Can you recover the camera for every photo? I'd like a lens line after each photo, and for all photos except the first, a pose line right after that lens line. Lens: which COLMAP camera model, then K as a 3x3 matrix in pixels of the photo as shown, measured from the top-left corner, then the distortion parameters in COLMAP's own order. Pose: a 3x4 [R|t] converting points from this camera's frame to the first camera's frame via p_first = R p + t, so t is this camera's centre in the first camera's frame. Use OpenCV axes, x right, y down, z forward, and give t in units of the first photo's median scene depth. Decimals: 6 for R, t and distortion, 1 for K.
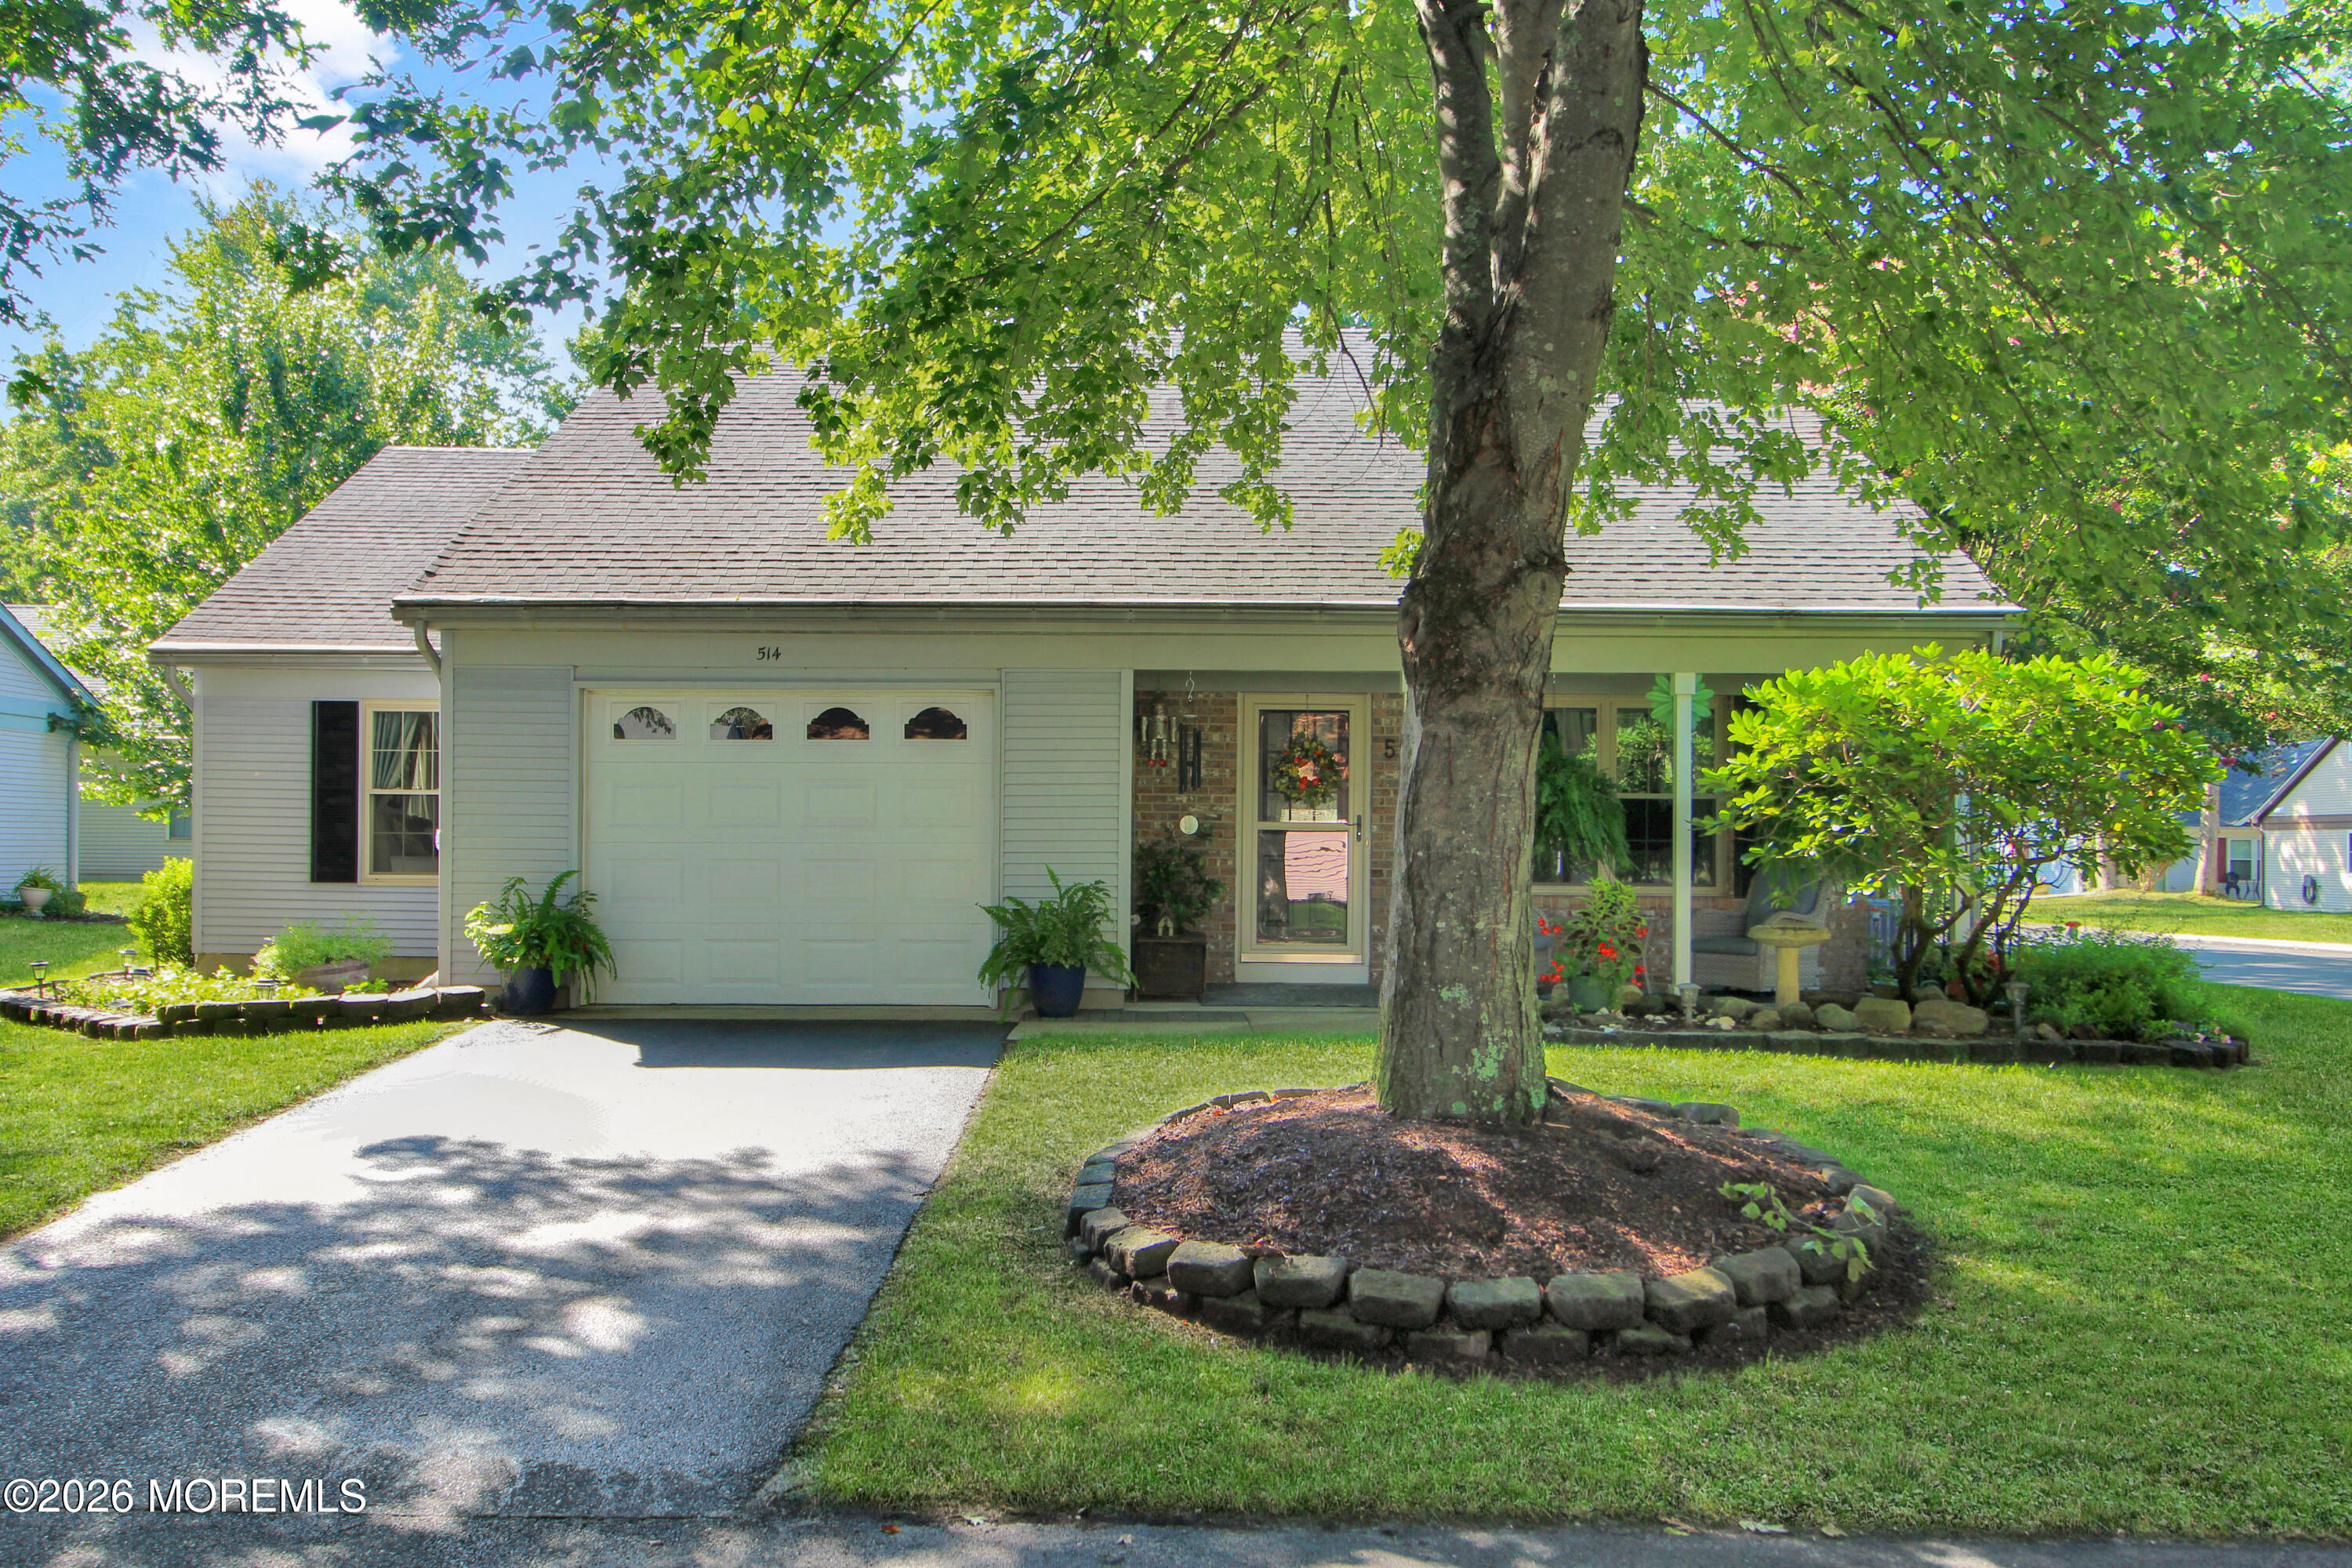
lens RADIAL K [[1962.3, 0, 1176.0], [0, 1962.3, 784.0], [0, 0, 1]] dist [0.007835, -0.002490]
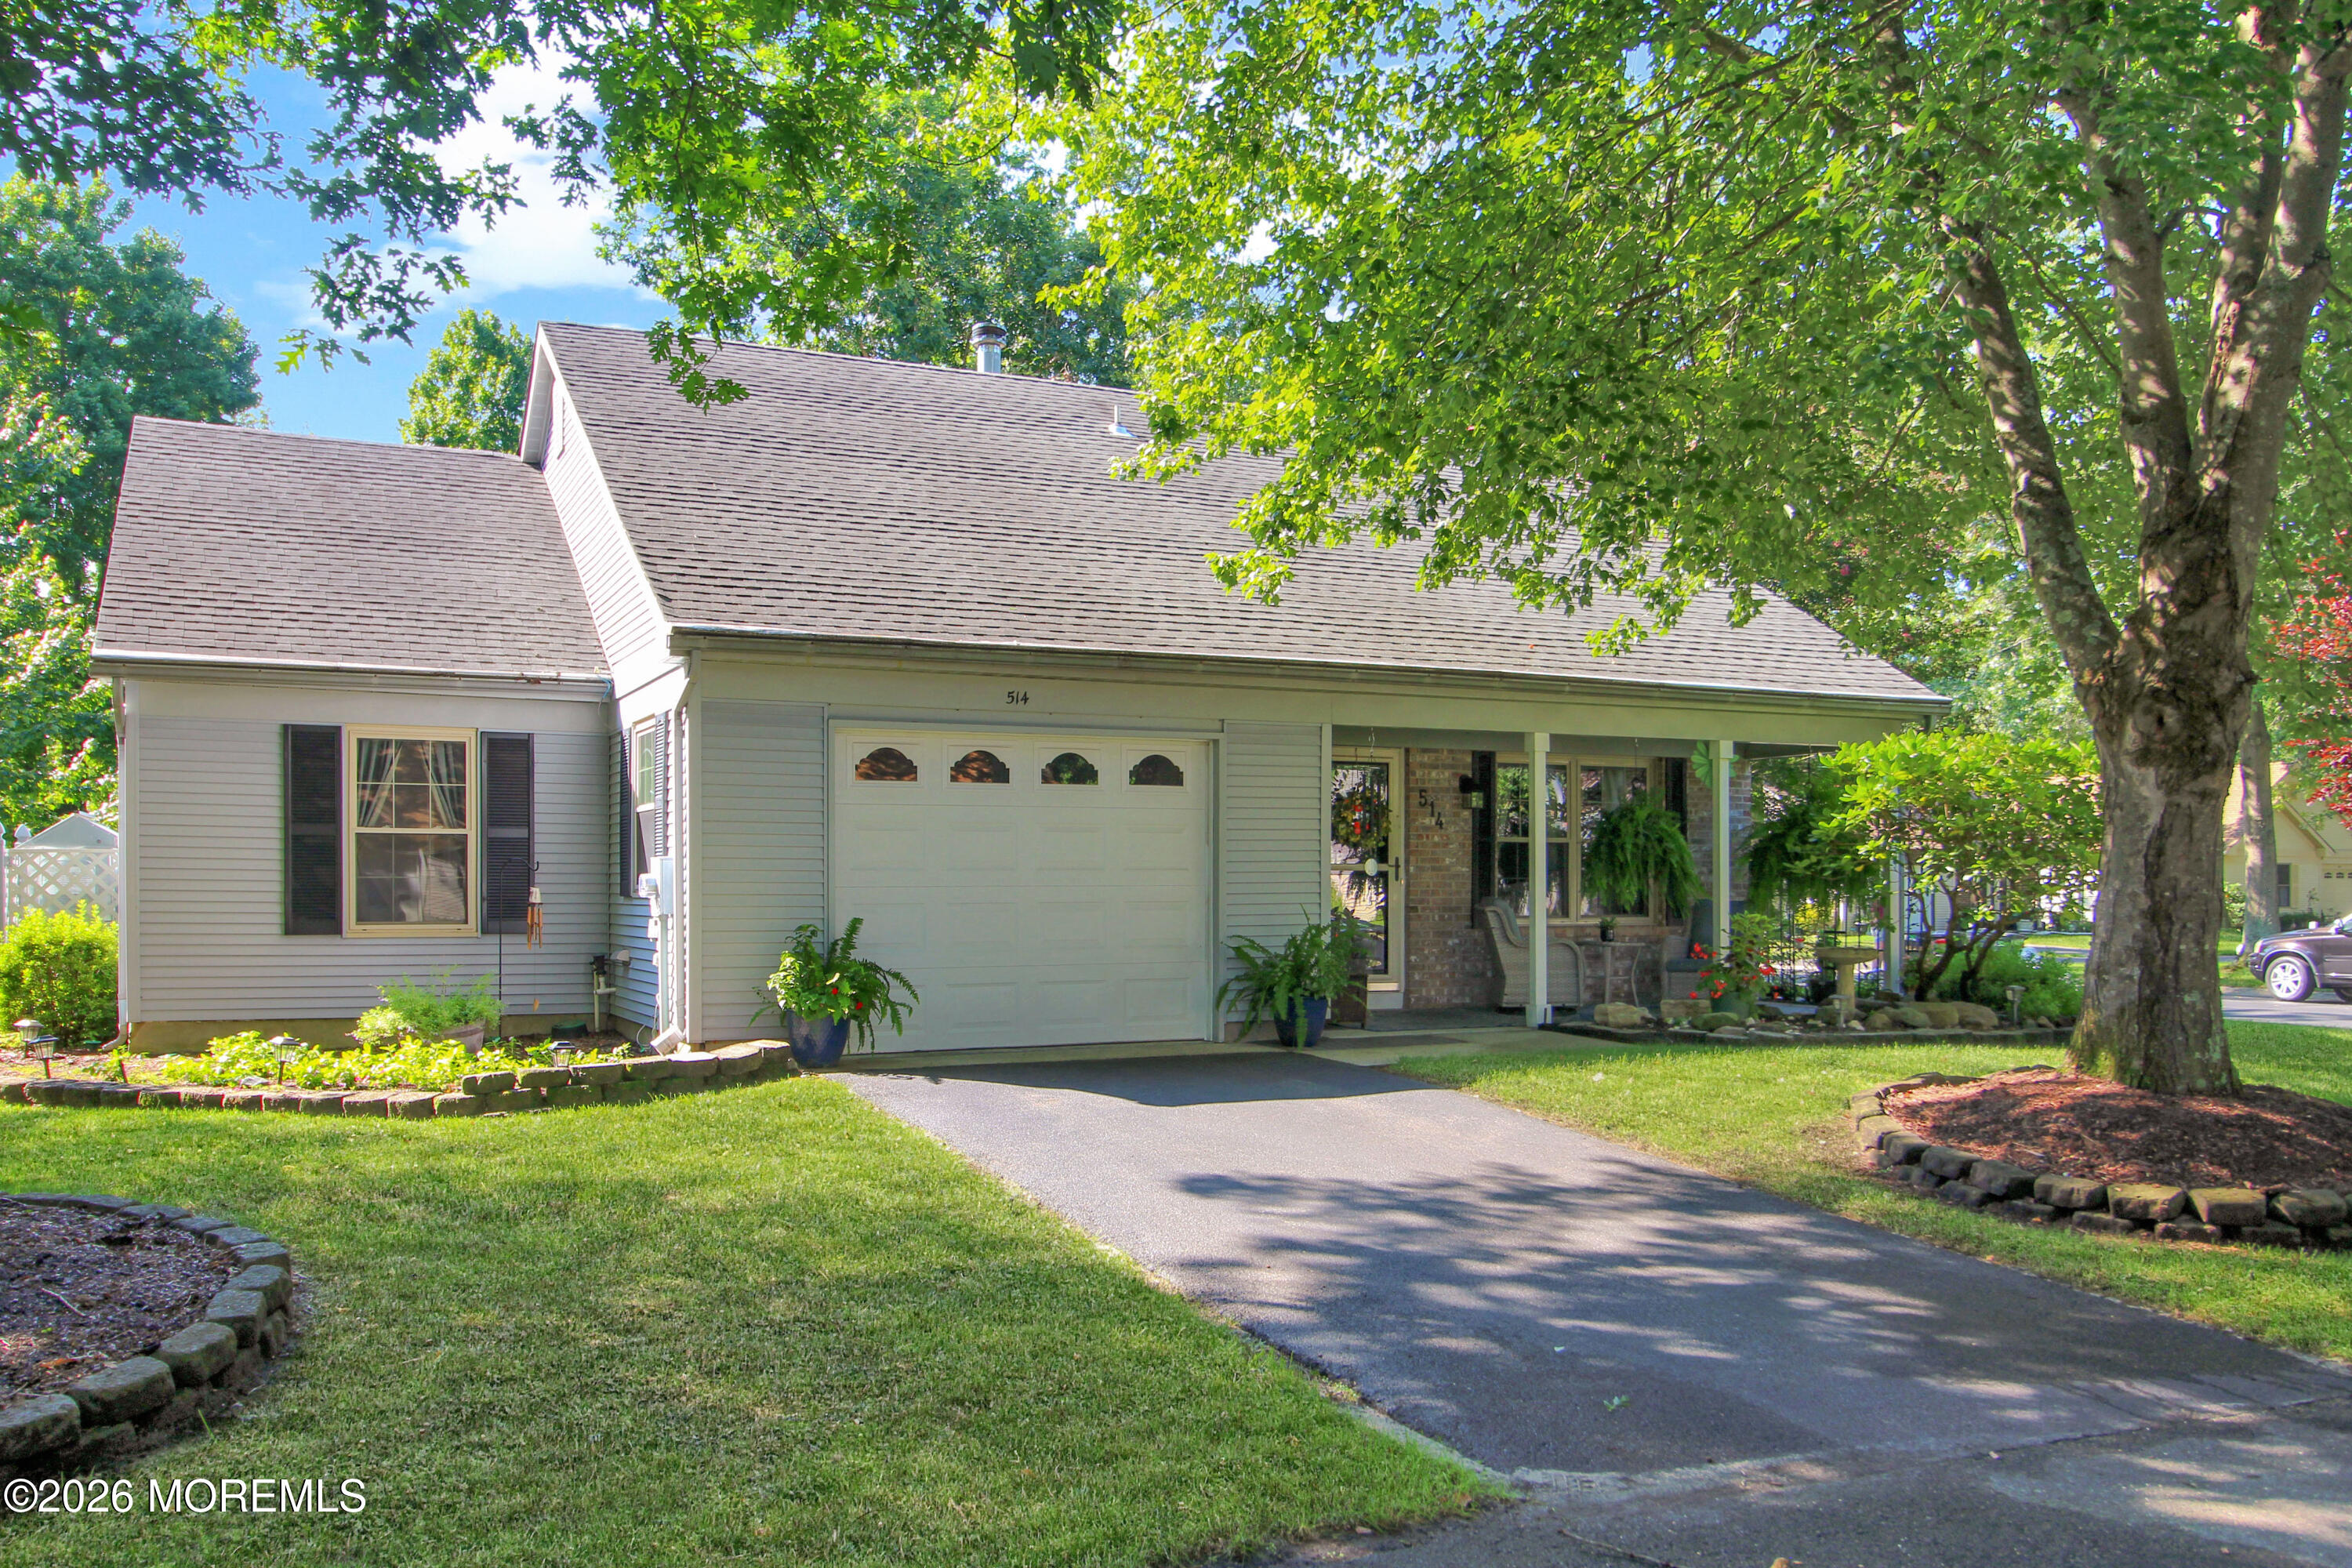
lens RADIAL K [[1962.3, 0, 1176.0], [0, 1962.3, 784.0], [0, 0, 1]] dist [0.007835, -0.002490]
pose [[0.900609, 0.016781, 0.434306, -0.888142], [-0.008684, 0.999750, -0.020622, -0.003042], [-0.434543, 0.014801, 0.900529, 0.086730]]
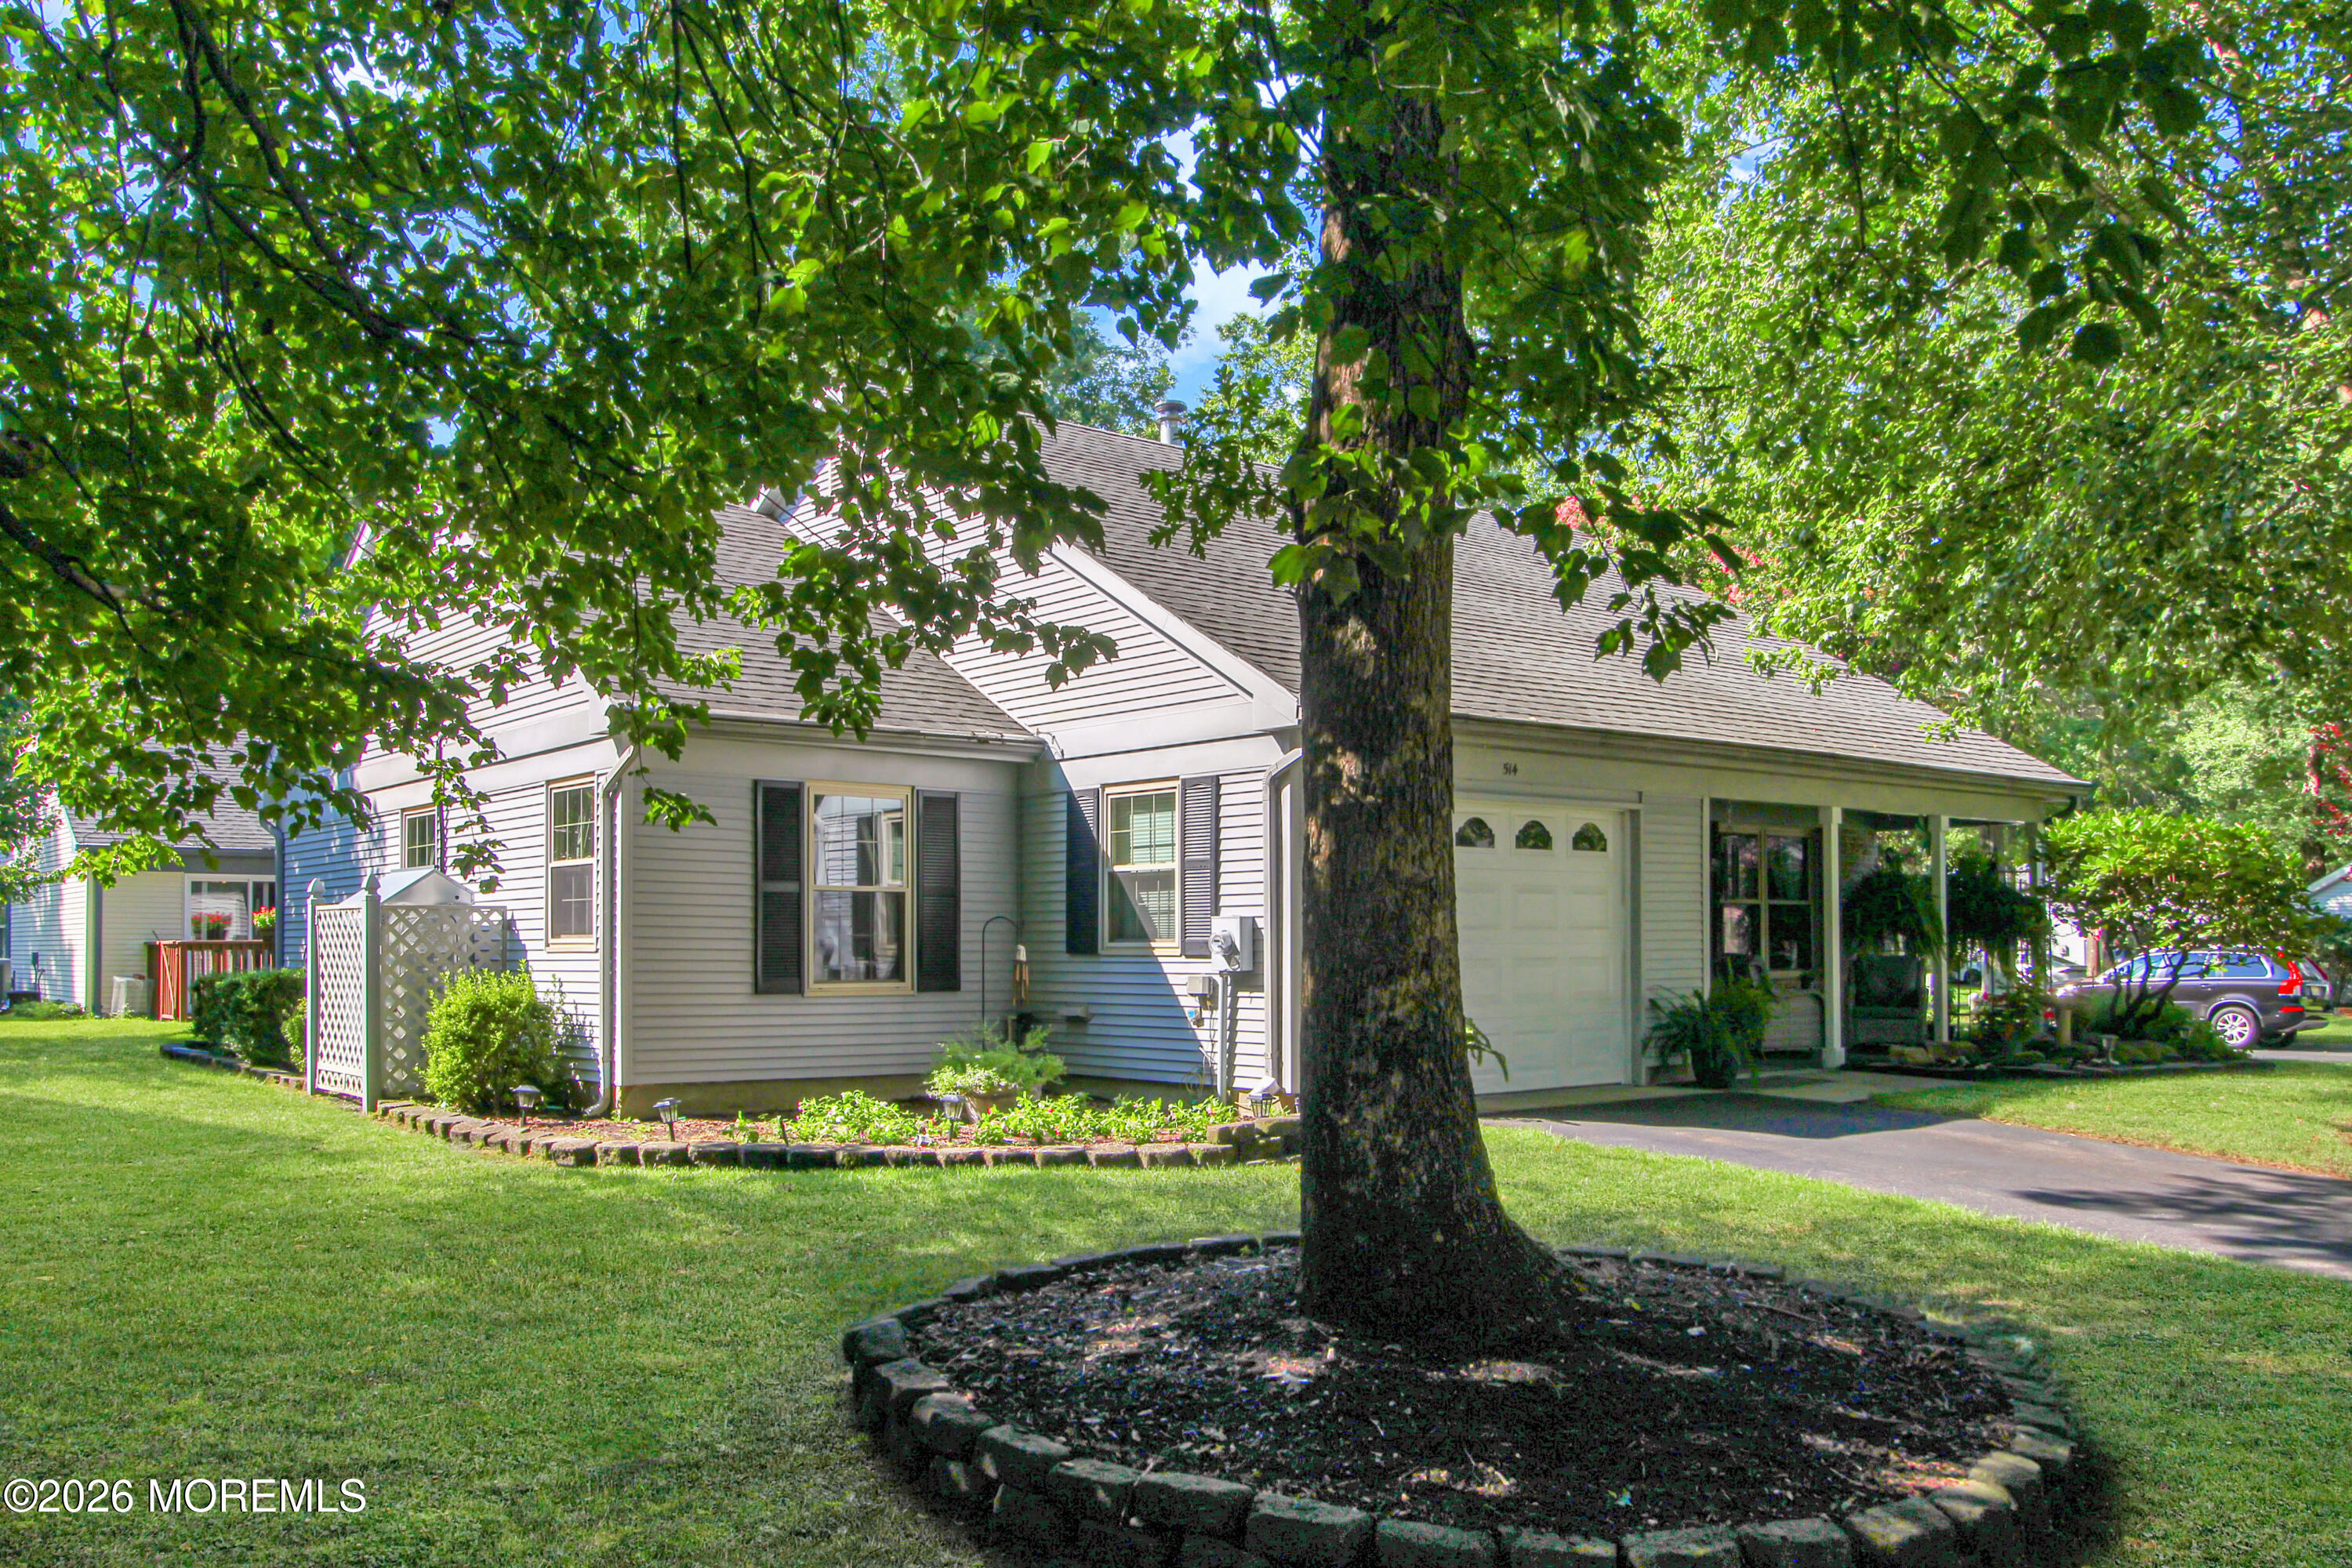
lens RADIAL K [[1962.3, 0, 1176.0], [0, 1962.3, 784.0], [0, 0, 1]] dist [0.007835, -0.002490]
pose [[0.763924, 0.046743, 0.643611, -1.634132], [-0.014256, 0.998352, -0.055586, 0.007936], [-0.645149, 0.033288, 0.763332, 0.443897]]
